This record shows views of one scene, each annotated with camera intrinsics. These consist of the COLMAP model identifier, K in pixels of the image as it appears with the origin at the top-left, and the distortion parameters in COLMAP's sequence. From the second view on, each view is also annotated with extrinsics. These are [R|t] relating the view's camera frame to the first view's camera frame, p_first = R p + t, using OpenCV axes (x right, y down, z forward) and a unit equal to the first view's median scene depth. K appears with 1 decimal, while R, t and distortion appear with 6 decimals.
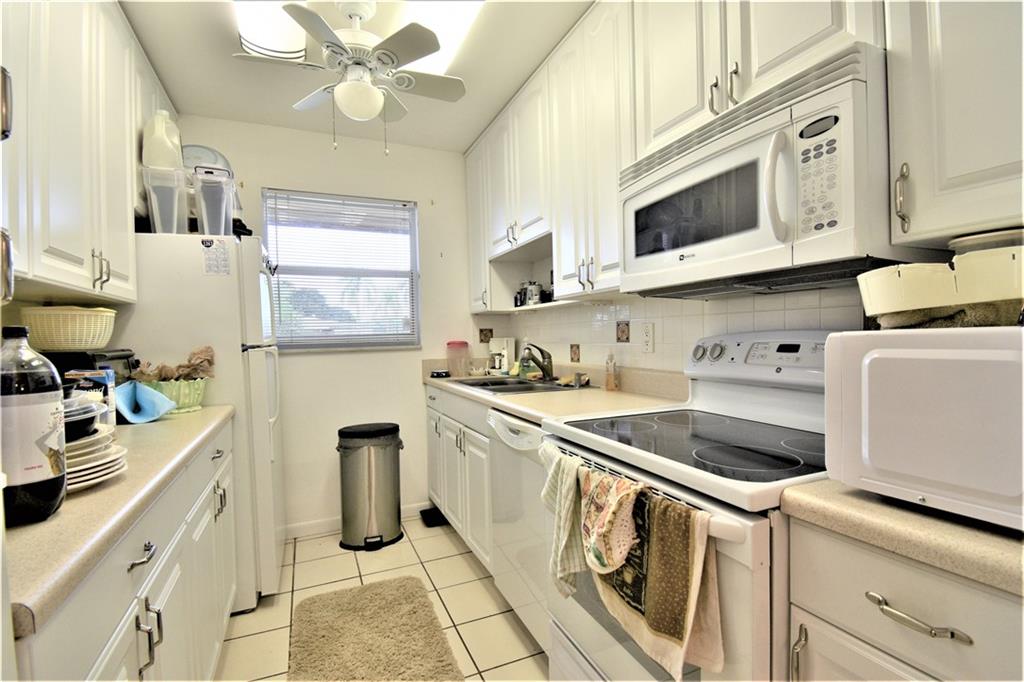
lens RADIAL K [[474.3, 0, 513.8], [0, 474.3, 344.6], [0, 0, 1]] dist [0.022284, -0.029344]
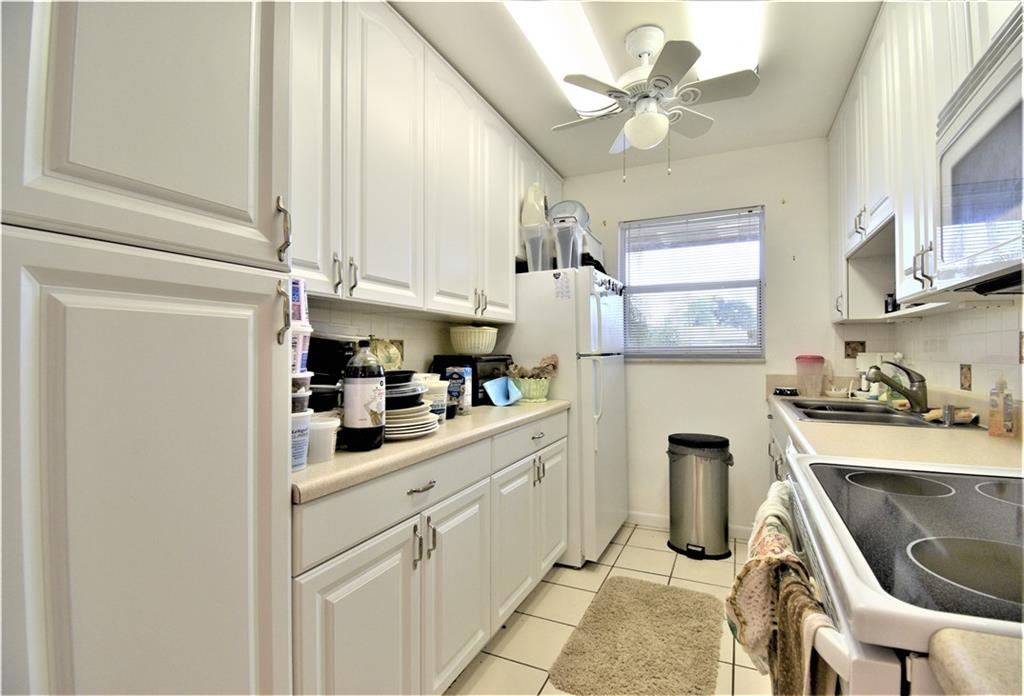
lens RADIAL K [[452.8, 0, 529.3], [0, 452.8, 350.1], [0, 0, 1]] dist [0.018767, -0.024285]
pose [[0.680400, 0.018794, -0.732600, 0.228688], [-0.026441, 0.999650, 0.001088, -0.006896], [0.732364, 0.018630, 0.680659, 0.098869]]
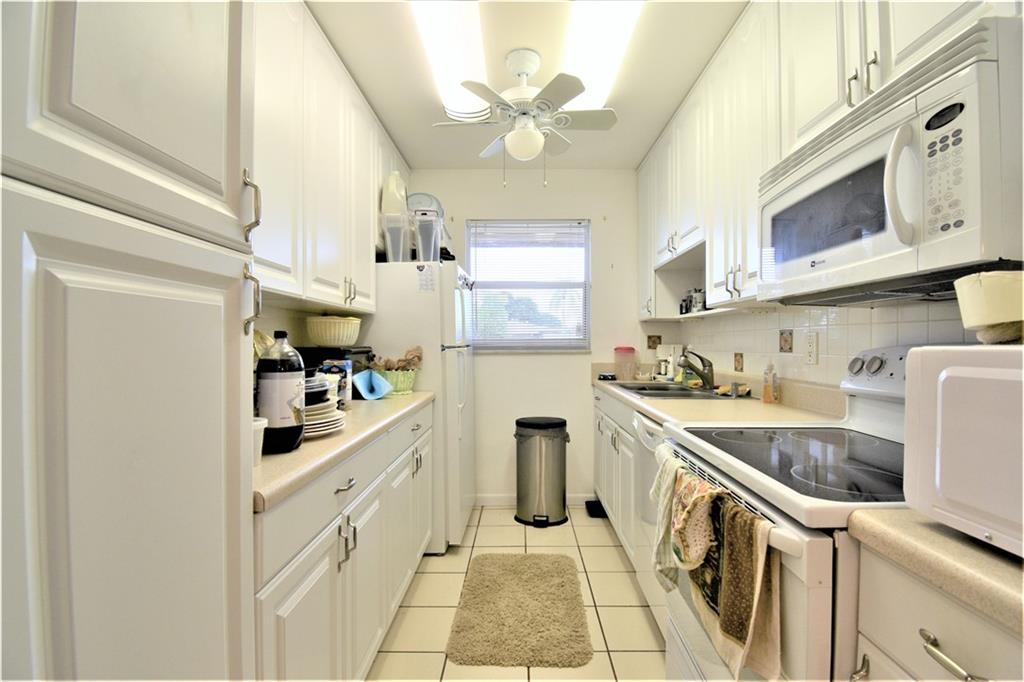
lens RADIAL K [[453.0, 0, 514.9], [0, 453.0, 344.1], [0, 0, 1]] dist [0.017004, -0.023923]
pose [[0.912656, 0.022378, -0.408115, 0.115625], [-0.026984, 0.999621, -0.005532, -0.001943], [0.407836, 0.016061, 0.912914, -0.039408]]
